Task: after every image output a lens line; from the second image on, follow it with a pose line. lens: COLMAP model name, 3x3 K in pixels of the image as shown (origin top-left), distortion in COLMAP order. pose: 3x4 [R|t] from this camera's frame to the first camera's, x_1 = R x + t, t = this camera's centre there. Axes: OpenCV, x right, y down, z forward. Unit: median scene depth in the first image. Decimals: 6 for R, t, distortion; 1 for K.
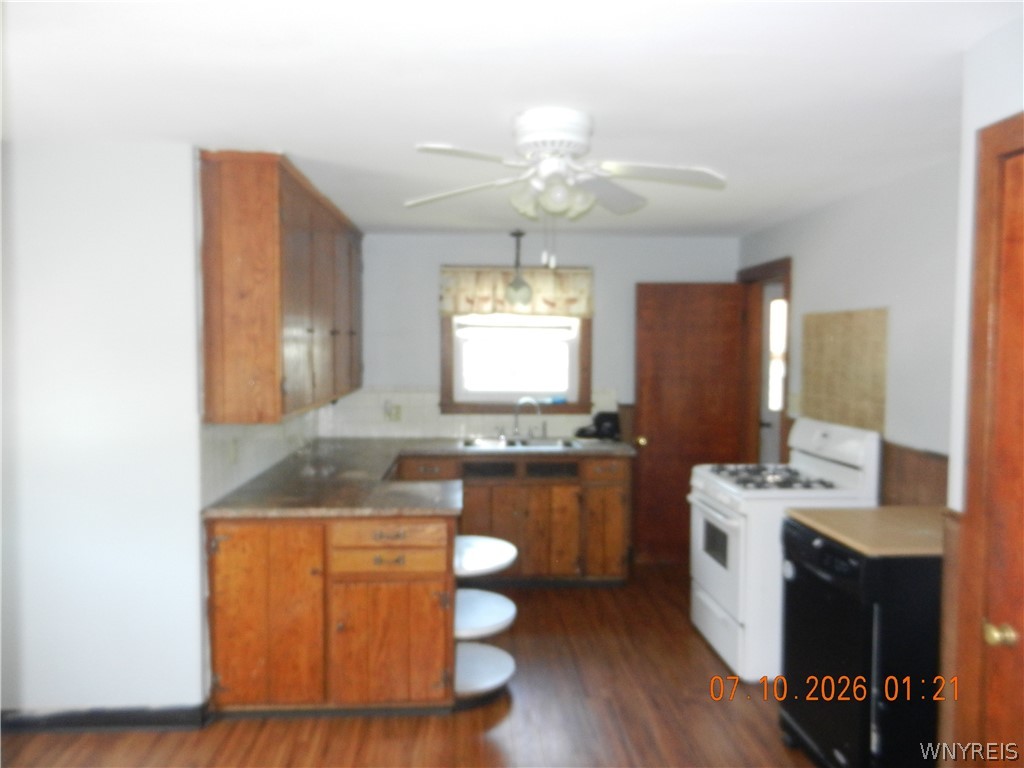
lens RADIAL K [[757.7, 0, 514.8], [0, 757.7, 383.1], [0, 0, 1]] dist [0.007873, 0.002253]
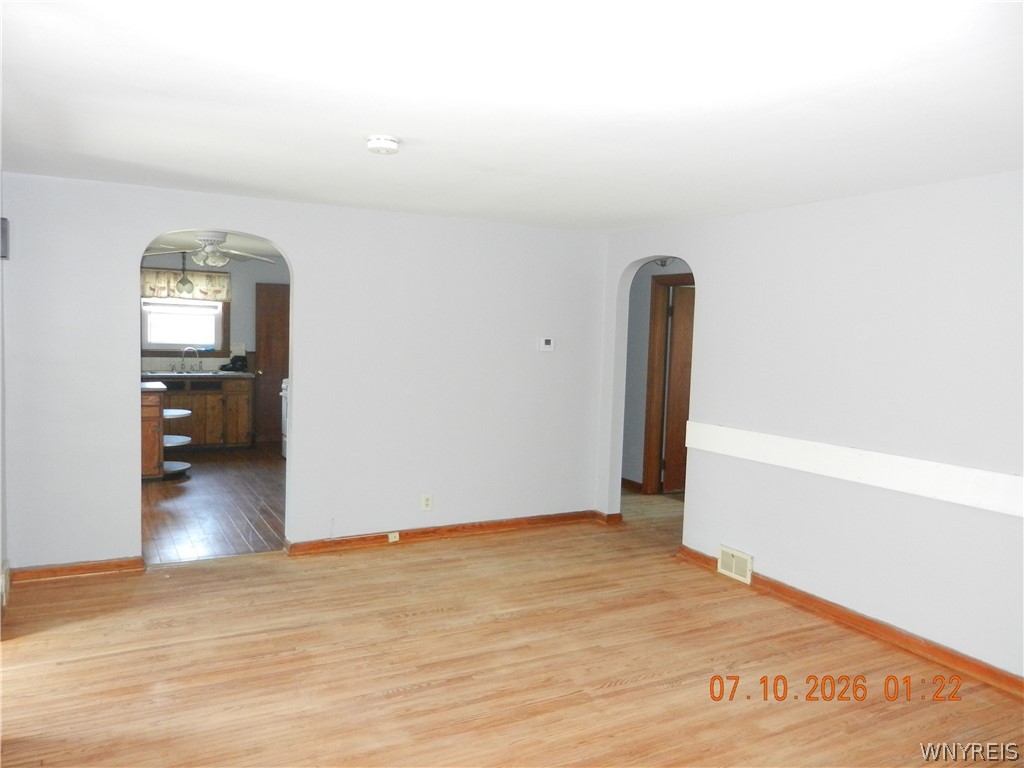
lens RADIAL K [[757.7, 0, 513.9], [0, 757.7, 376.0], [0, 0, 1]] dist [0.007873, 0.002253]
pose [[0.898647, -0.006032, 0.438631, -0.079546], [-0.004727, 0.999714, 0.023432, 0.041509], [-0.438647, -0.023130, 0.898361, -0.882892]]
